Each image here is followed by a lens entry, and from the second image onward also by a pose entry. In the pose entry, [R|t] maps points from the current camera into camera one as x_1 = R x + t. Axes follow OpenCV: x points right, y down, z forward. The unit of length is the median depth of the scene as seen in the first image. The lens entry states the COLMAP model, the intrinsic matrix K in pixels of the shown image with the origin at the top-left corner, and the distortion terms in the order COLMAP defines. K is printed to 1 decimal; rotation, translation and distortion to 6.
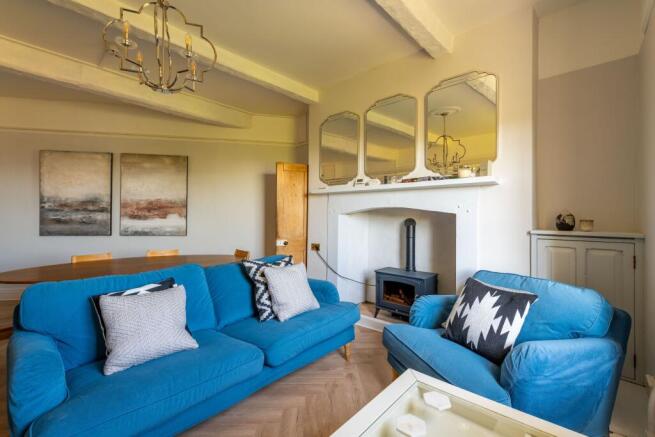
lens RADIAL K [[291.1, 0, 327.4], [0, 291.1, 214.5], [0, 0, 1]] dist [0.001884, 0.000096]
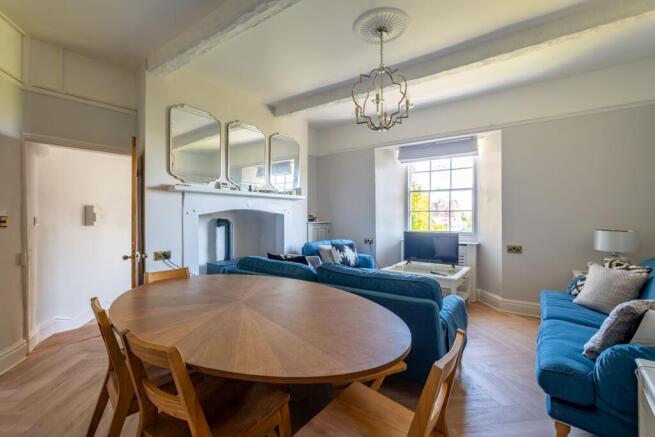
lens RADIAL K [[291.1, 0, 326.7], [0, 291.1, 217.3], [0, 0, 1]] dist [0.001884, 0.000096]
pose [[-0.106211, -0.006325, 0.994323, -0.977338], [0.003710, 0.999970, 0.006758, 0.002989], [-0.994337, 0.004406, -0.106185, 0.703460]]
